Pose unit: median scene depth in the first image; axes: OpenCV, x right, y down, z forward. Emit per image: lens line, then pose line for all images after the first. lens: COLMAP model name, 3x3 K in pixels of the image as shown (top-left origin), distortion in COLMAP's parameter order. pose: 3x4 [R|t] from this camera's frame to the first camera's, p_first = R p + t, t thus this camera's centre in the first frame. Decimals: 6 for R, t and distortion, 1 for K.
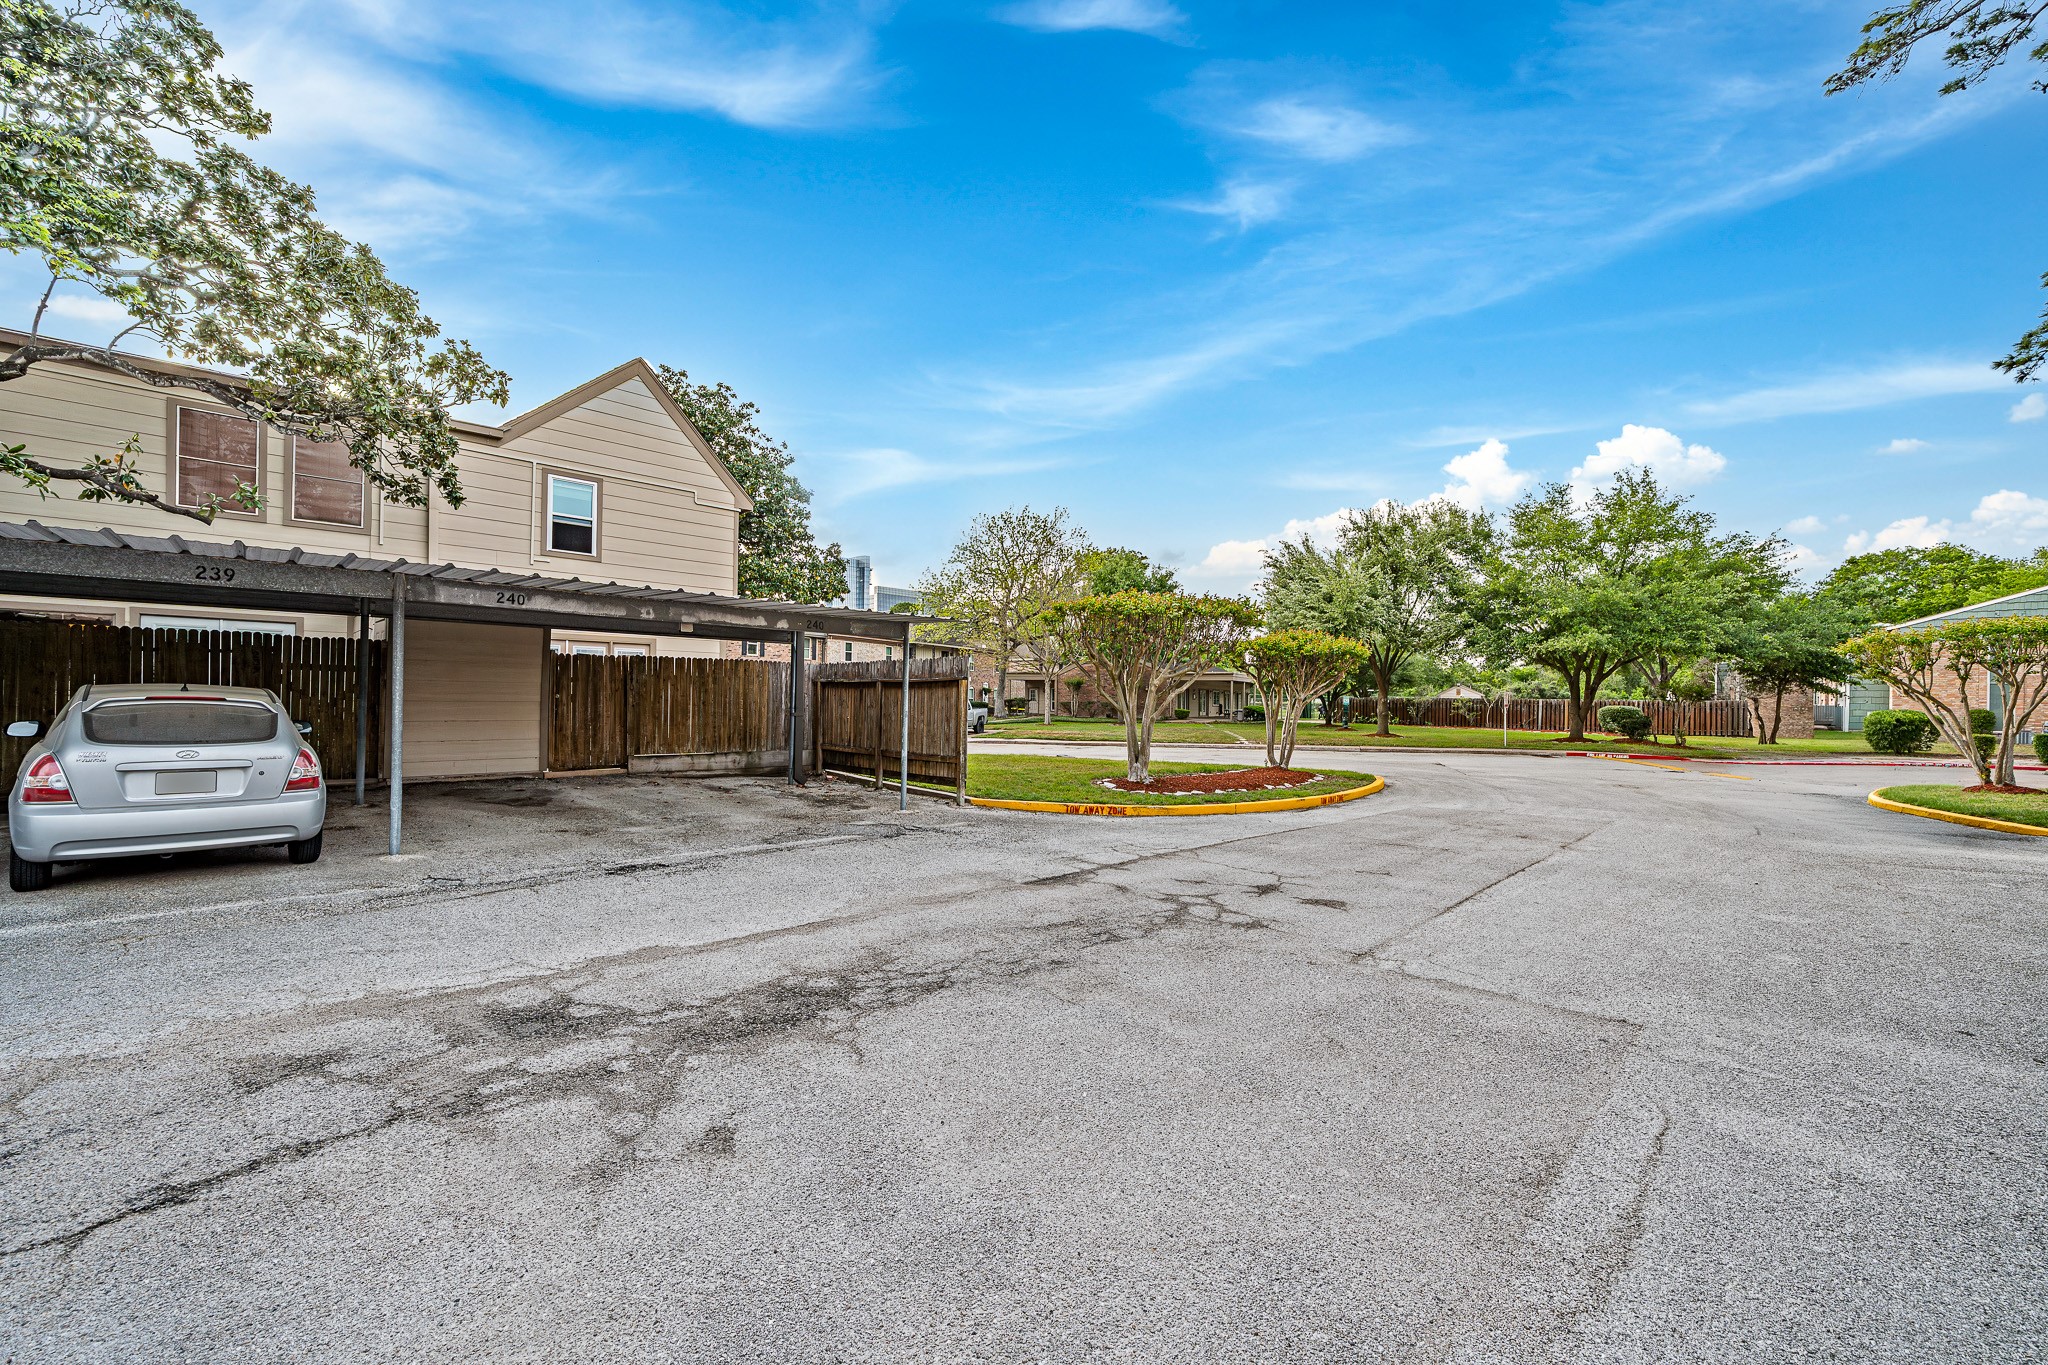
lens RADIAL K [[800.0, 0, 1027.7], [0, 800.0, 672.9], [0, 0, 1]] dist [-0.001420, 0.000314]
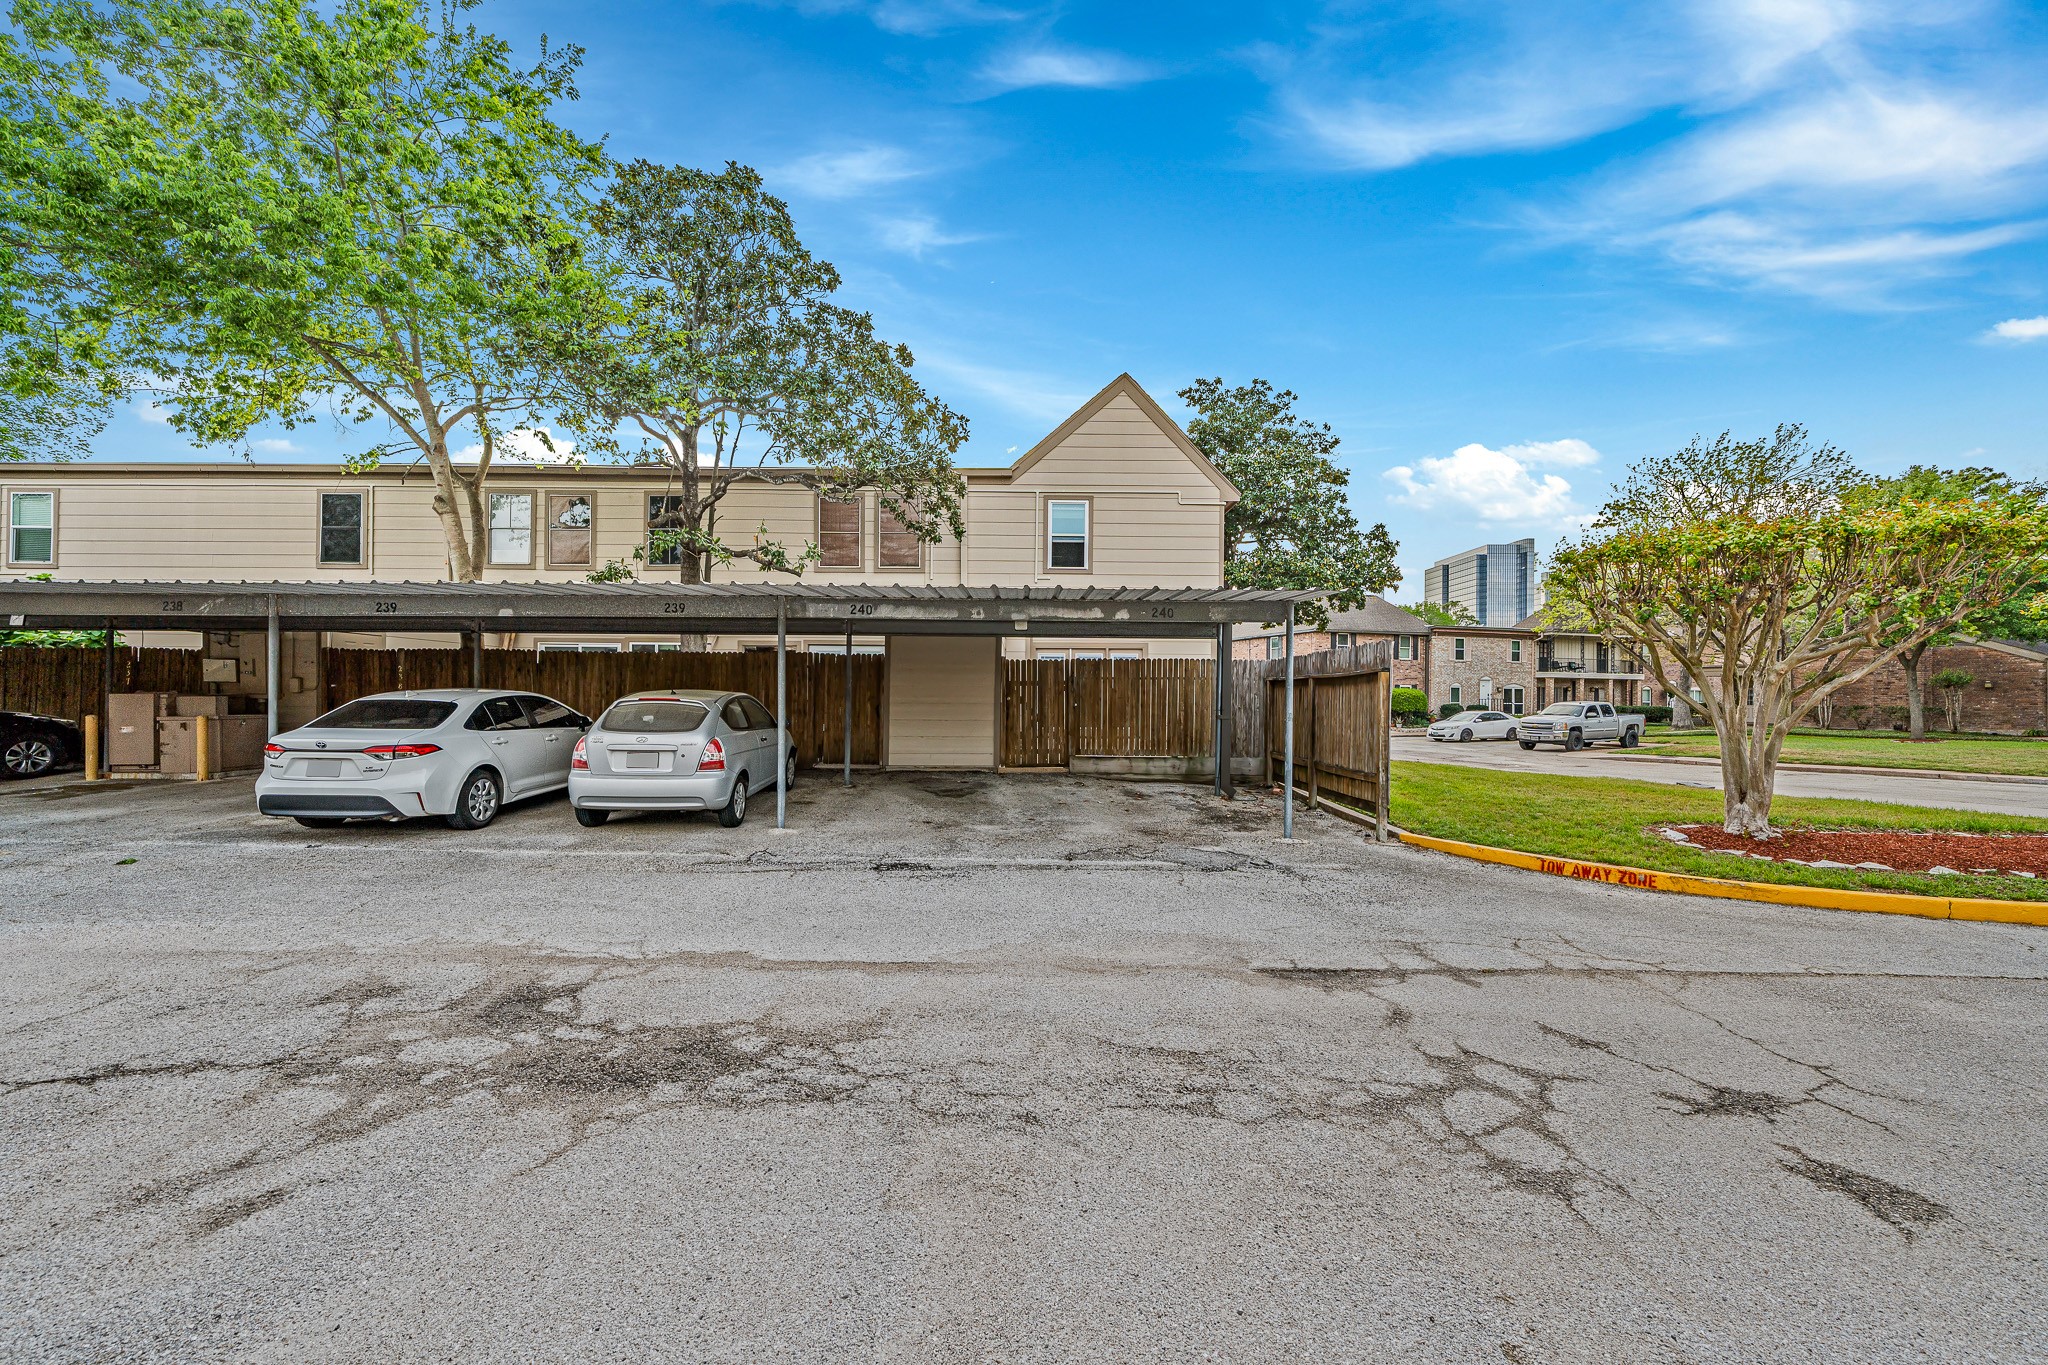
lens RADIAL K [[800.0, 0, 1017.6], [0, 800.0, 679.8], [0, 0, 1]] dist [-0.001420, 0.000314]
pose [[0.722124, -0.024131, -0.691343, 0.238062], [0.025589, 0.999639, -0.008163, 0.016944], [0.691291, -0.011796, 0.722481, 0.288847]]
